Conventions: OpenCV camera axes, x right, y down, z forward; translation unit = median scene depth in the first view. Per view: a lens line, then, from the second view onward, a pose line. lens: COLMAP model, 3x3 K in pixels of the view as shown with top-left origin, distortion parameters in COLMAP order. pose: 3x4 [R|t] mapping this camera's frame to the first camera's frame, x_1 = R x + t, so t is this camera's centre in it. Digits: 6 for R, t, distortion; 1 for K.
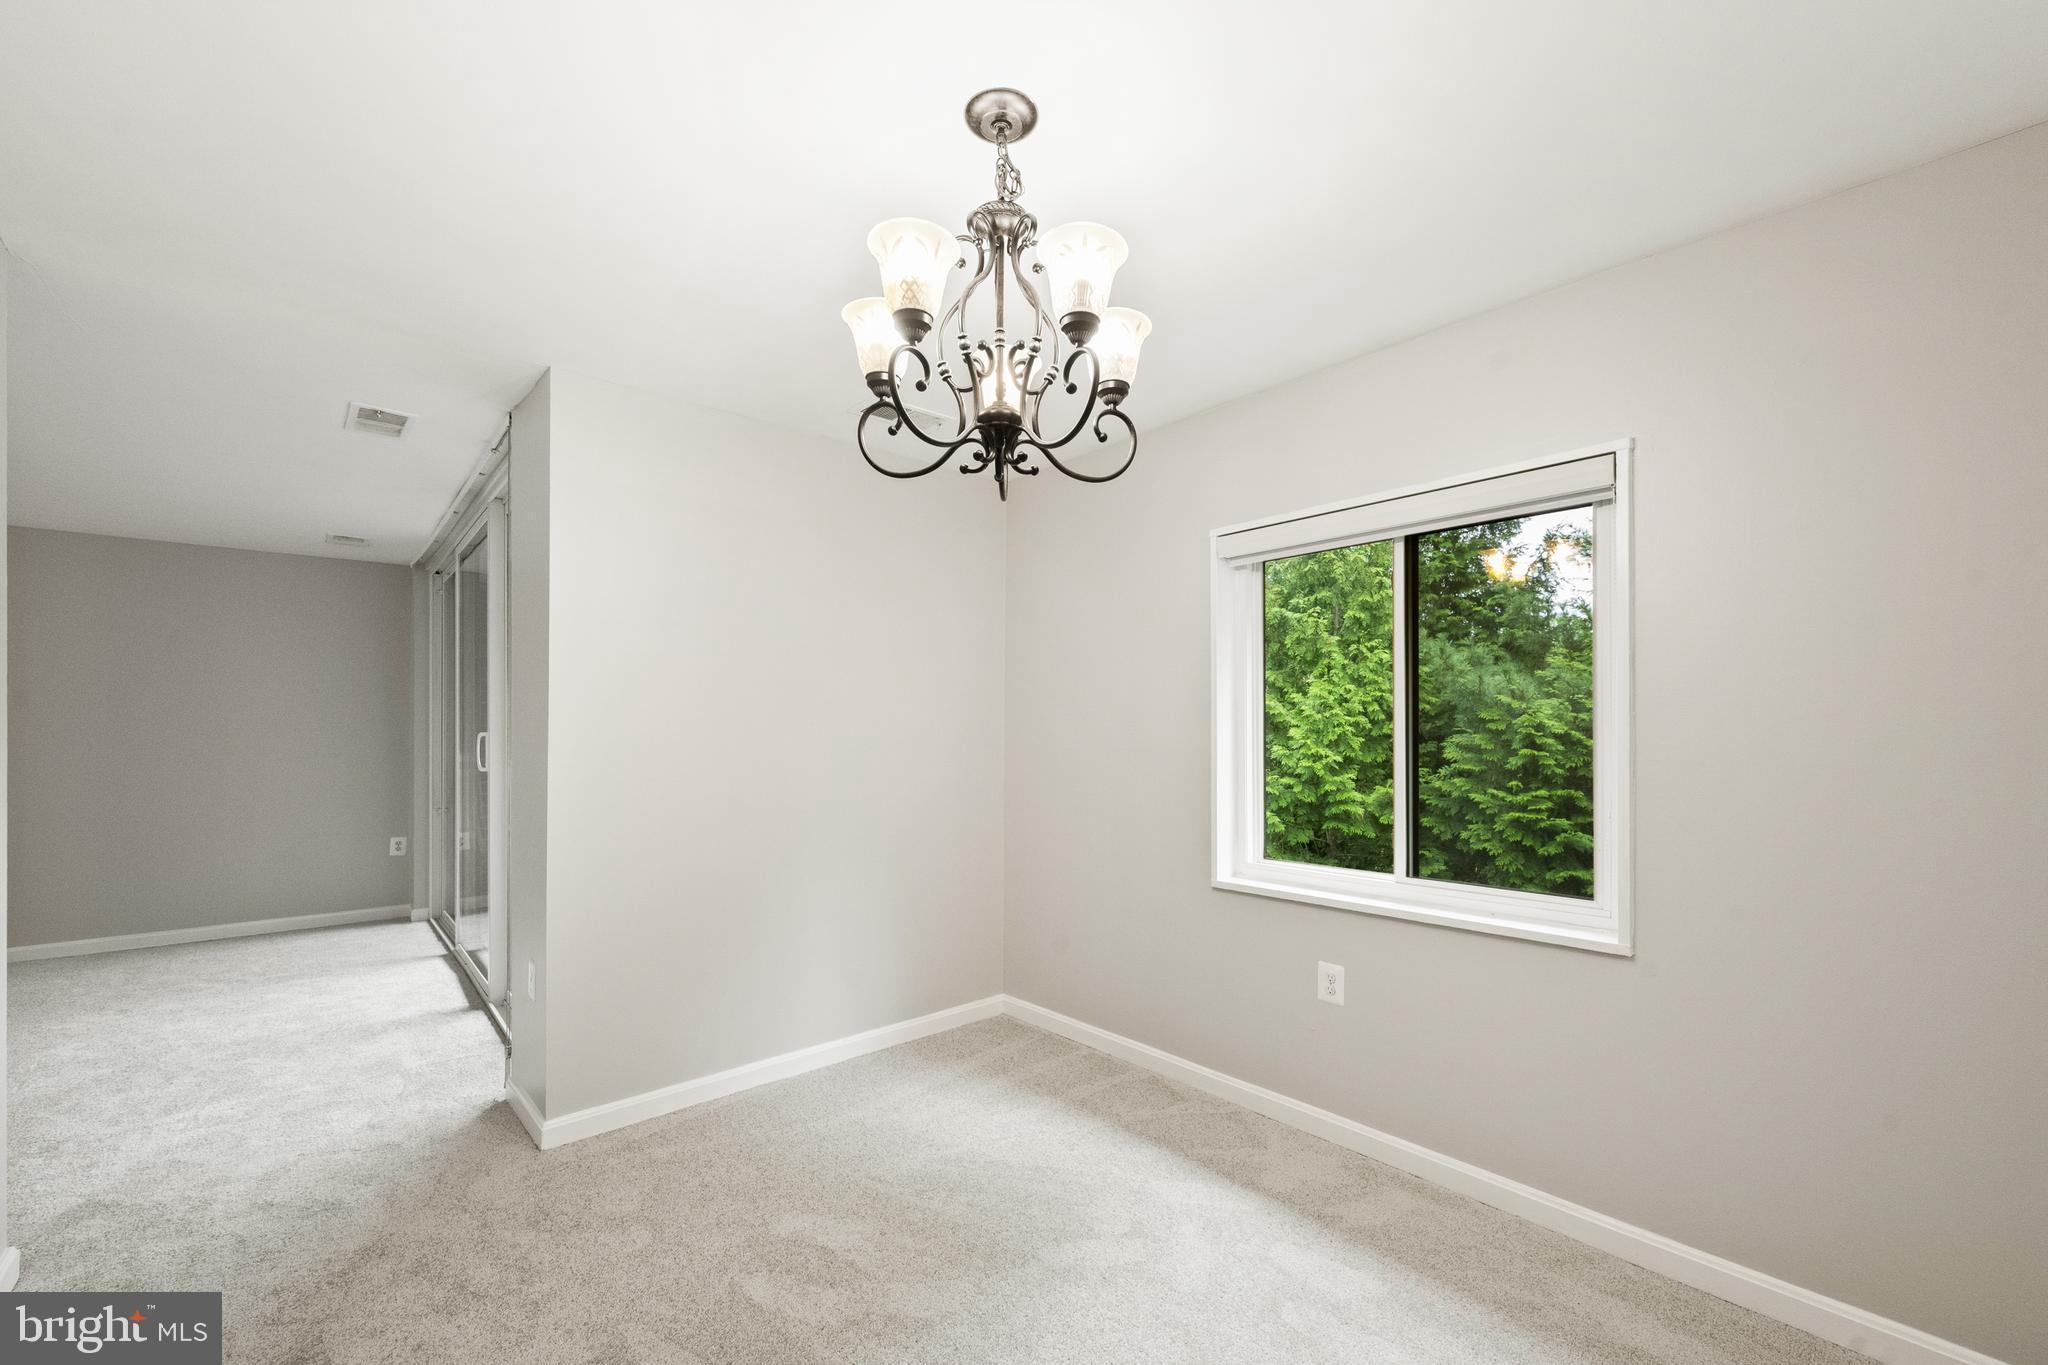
lens RADIAL K [[816.1, 0, 1057.9], [0, 816.1, 747.6], [0, 0, 1]] dist [-0.001393, 0.000031]
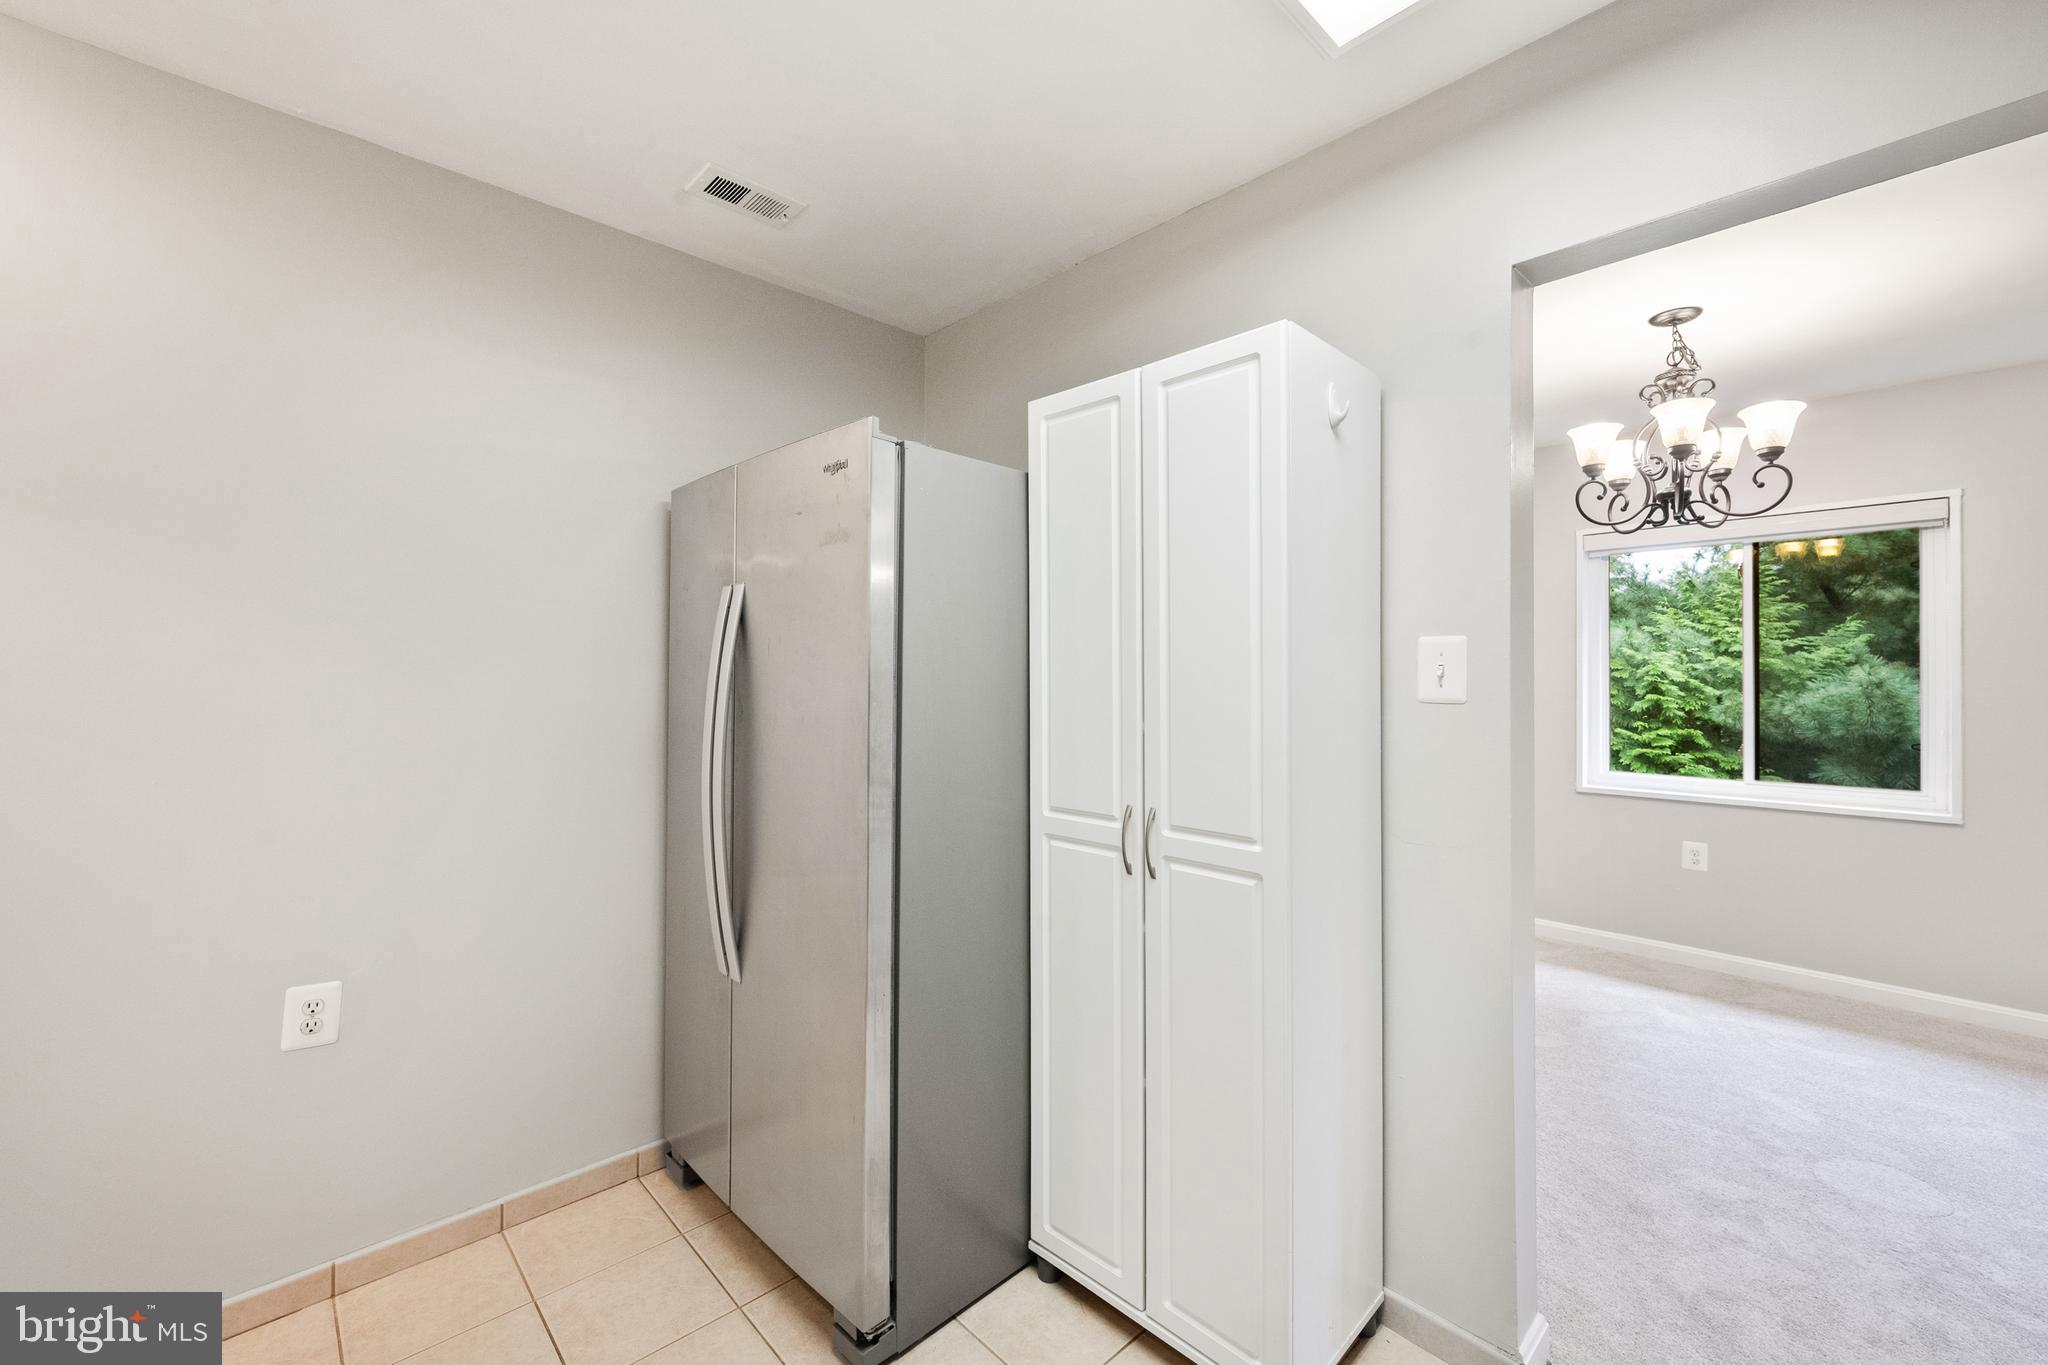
lens RADIAL K [[819.6, 0, 1025.5], [0, 819.6, 688.4], [0, 0, 1]] dist [-0.003851, 0.000177]
pose [[0.999916, 0.002899, 0.012605, -0.340418], [-0.002796, 0.999963, -0.008187, 0.005313], [-0.012629, 0.008151, 0.999887, -0.162837]]
